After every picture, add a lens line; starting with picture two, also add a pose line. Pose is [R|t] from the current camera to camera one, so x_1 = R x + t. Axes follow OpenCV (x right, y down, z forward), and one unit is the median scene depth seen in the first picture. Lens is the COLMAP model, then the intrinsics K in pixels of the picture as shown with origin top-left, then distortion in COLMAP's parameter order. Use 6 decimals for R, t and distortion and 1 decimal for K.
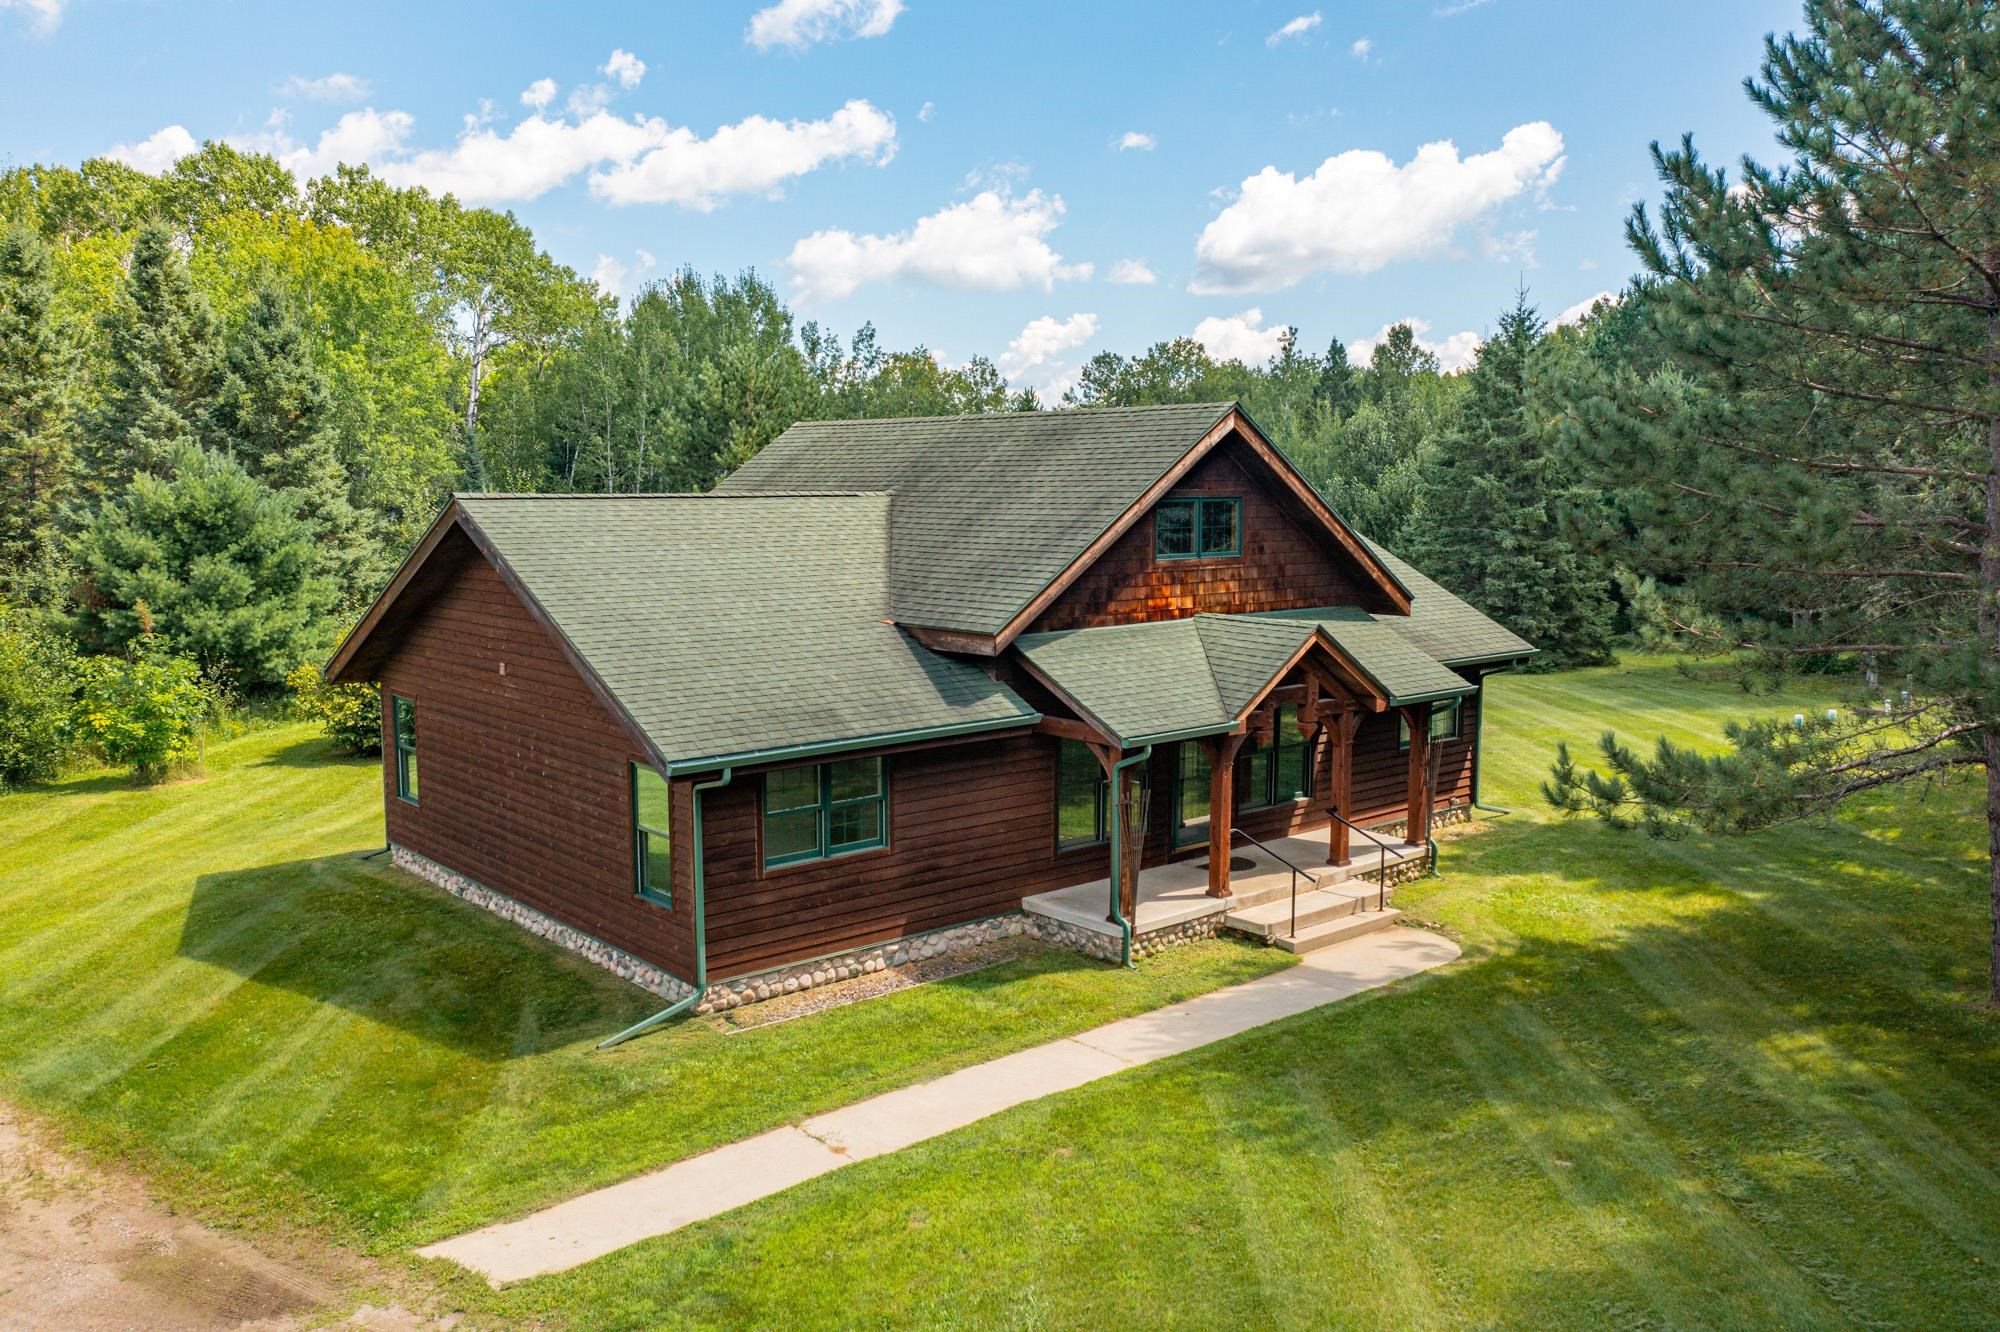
lens RADIAL K [[1589.7, 0, 996.9], [0, 1589.7, 661.5], [0, 0, 1]] dist [-0.016039, -0.000942]
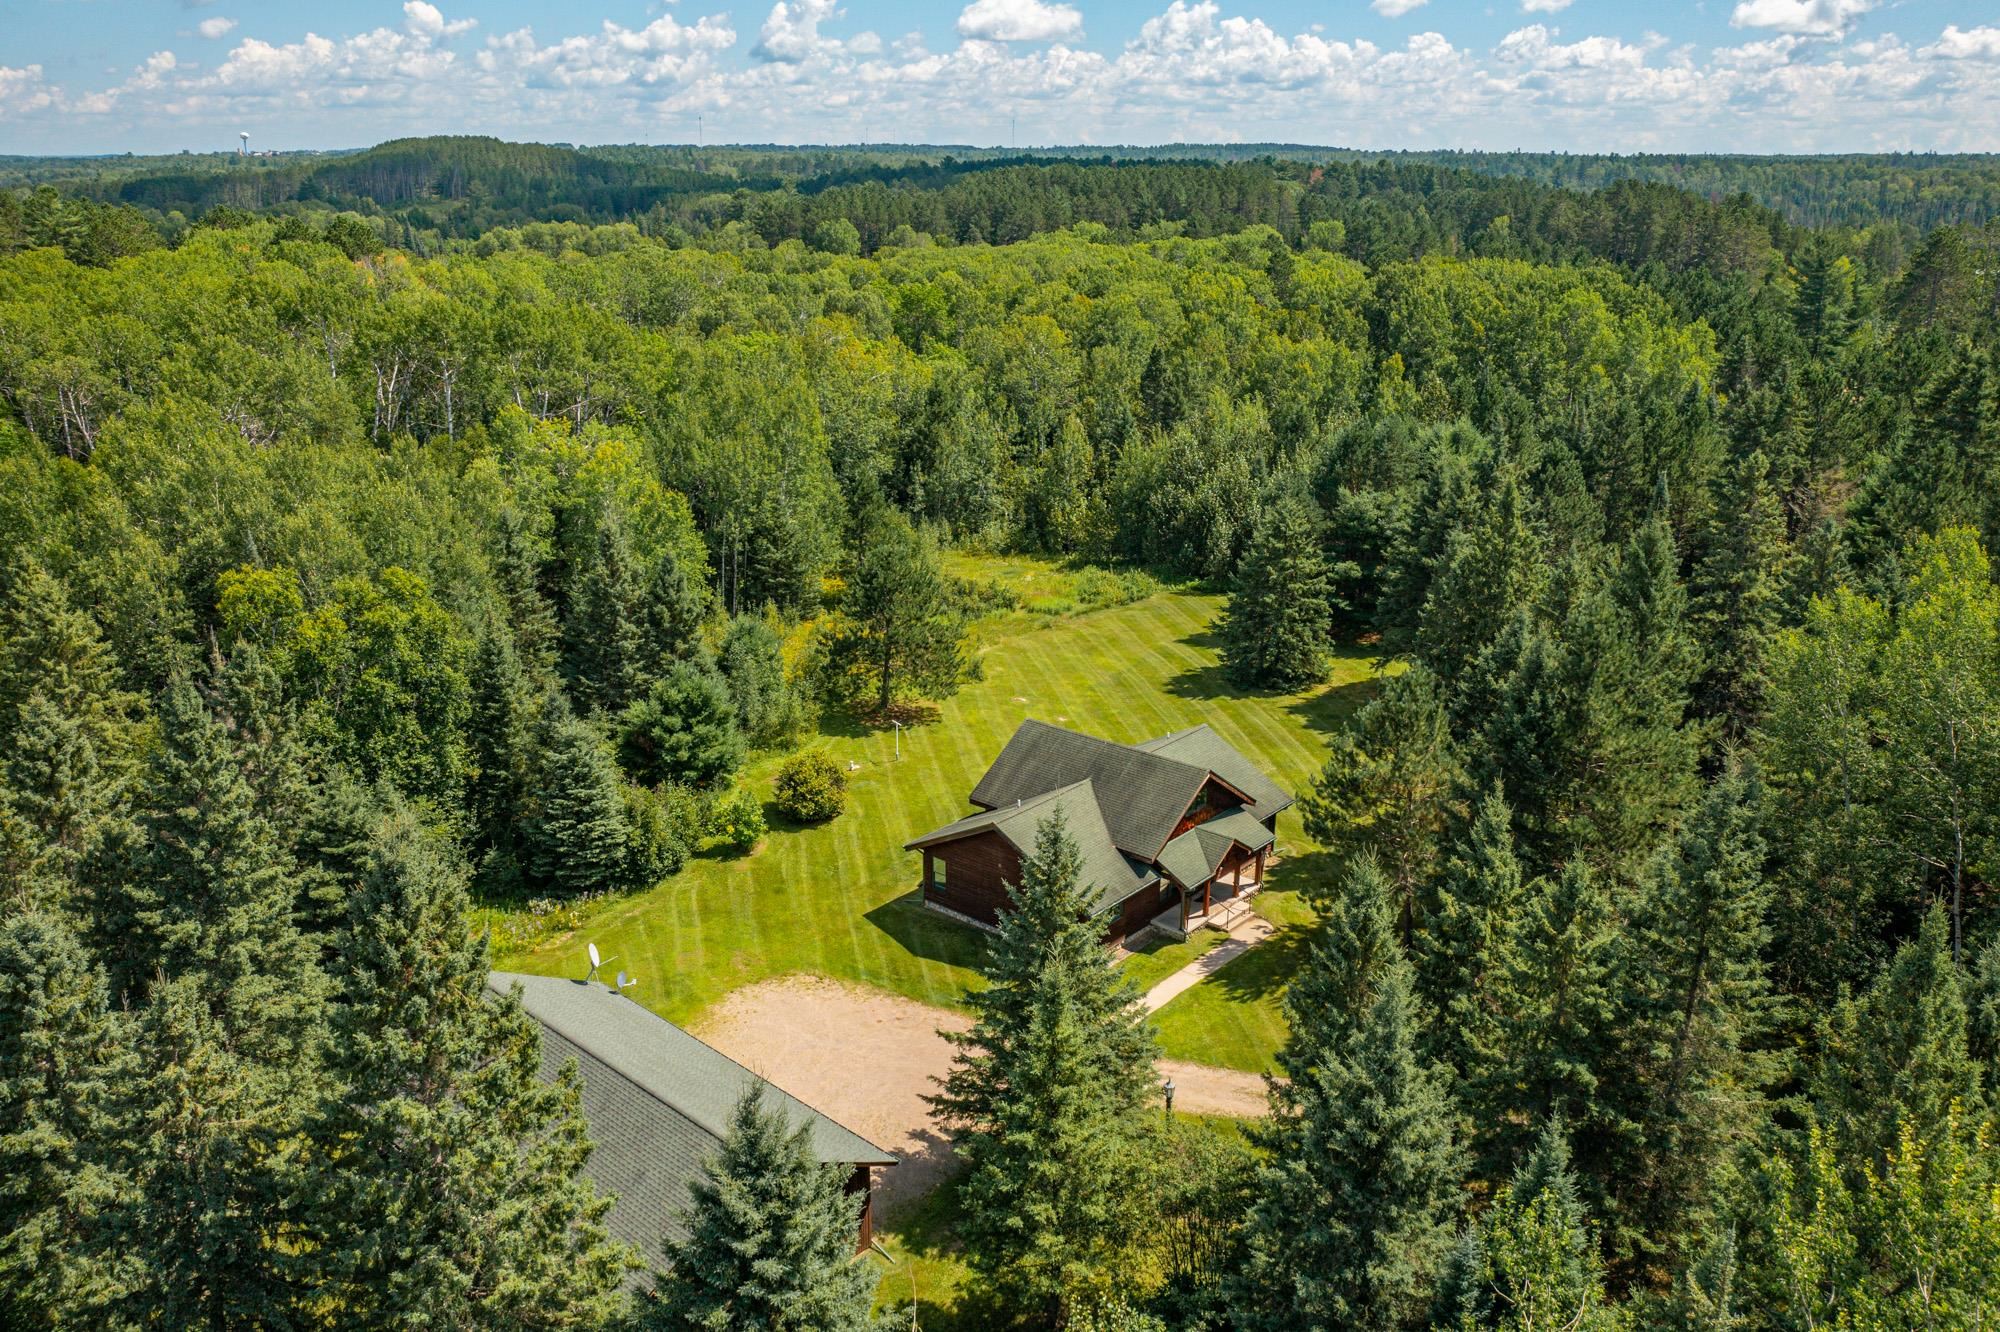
lens RADIAL K [[1589.7, 0, 1009.6], [0, 1589.7, 661.1], [0, 0, 1]] dist [-0.016039, -0.000942]
pose [[0.987797, -0.045550, 0.148938, -0.778356], [0.015987, 0.980880, 0.193956, -1.082135], [-0.154925, -0.189208, 0.969638, -2.199945]]
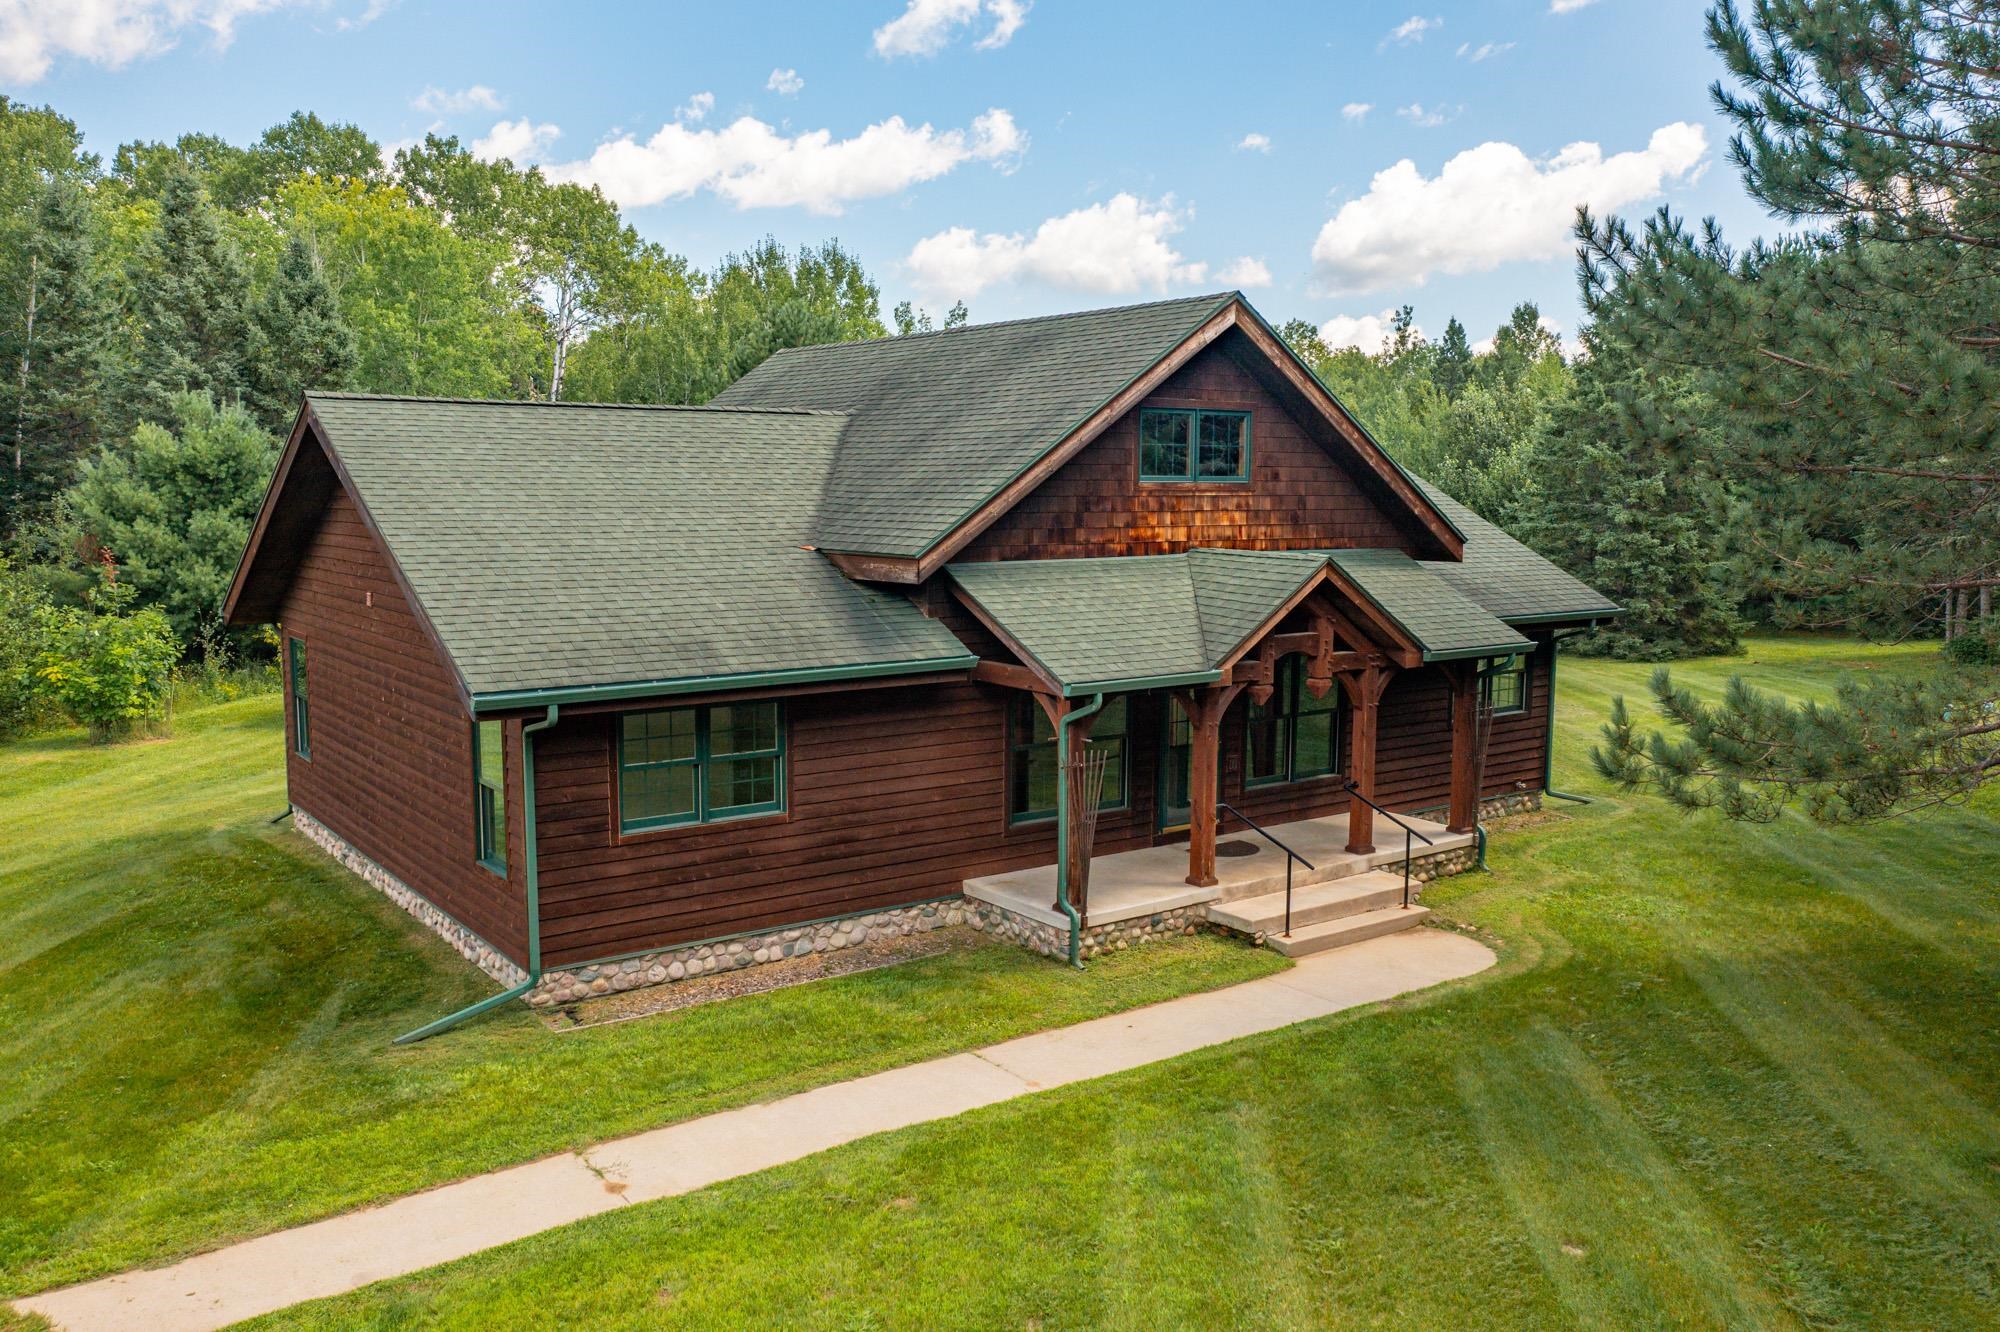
lens RADIAL K [[1589.7, 0, 996.8], [0, 1589.7, 669.4], [0, 0, 1]] dist [-0.016039, -0.000942]
pose [[0.996829, 0.015626, -0.078022, 0.096823], [-0.015289, 0.999871, 0.004918, 0.033566], [0.078089, -0.003710, 0.996939, 0.169433]]
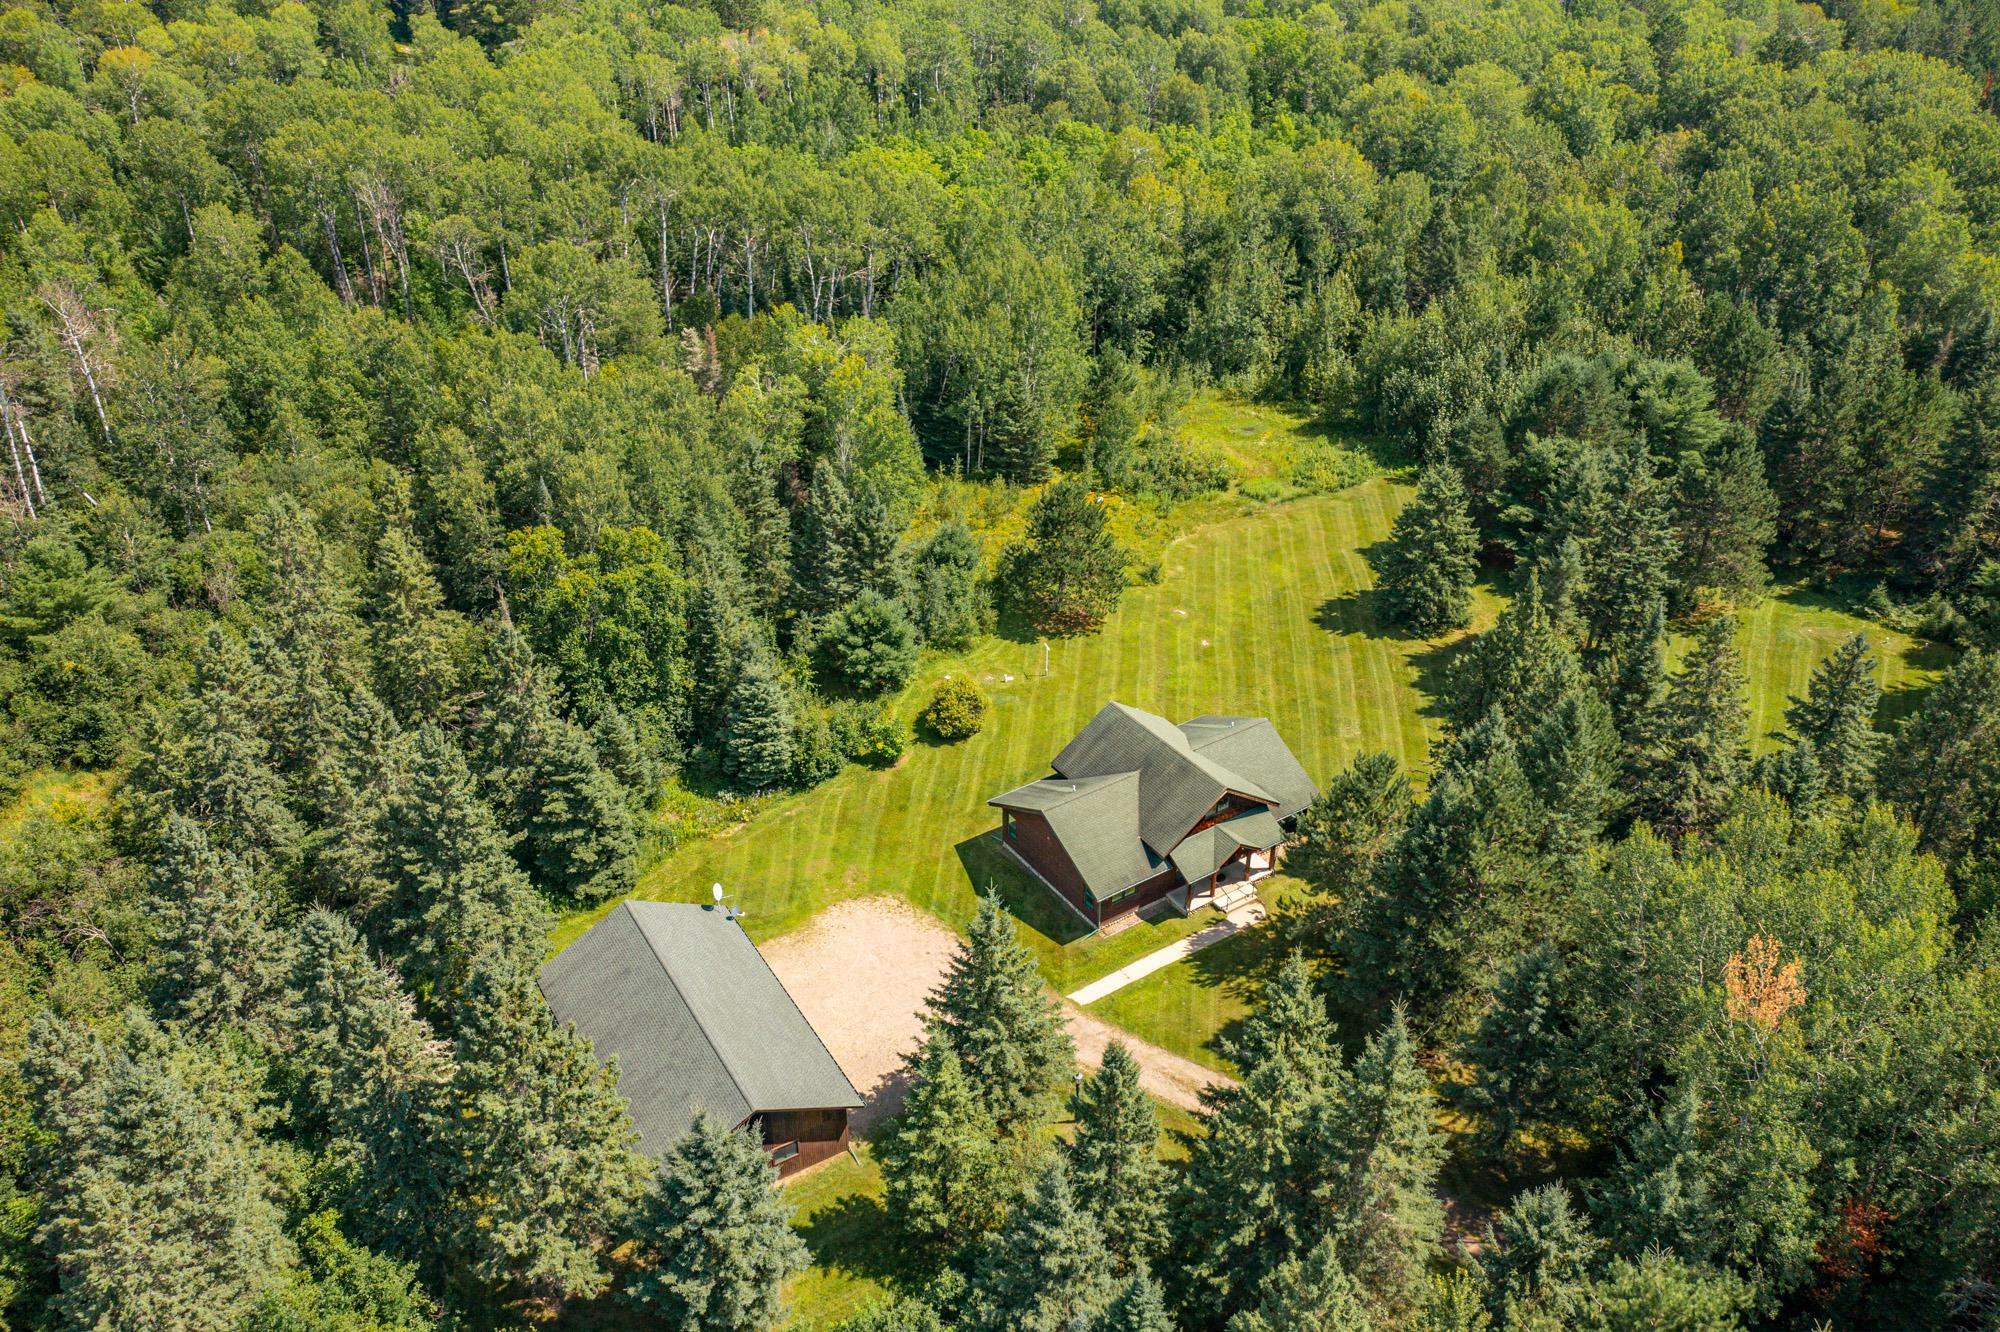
lens RADIAL K [[1589.7, 0, 1005.4], [0, 1589.7, 664.7], [0, 0, 1]] dist [-0.016039, -0.000942]
pose [[0.992700, 0.063383, -0.102616, -0.014736], [-0.014724, 0.908109, 0.418475, -2.240098], [0.119710, -0.413909, 0.902413, -2.724590]]
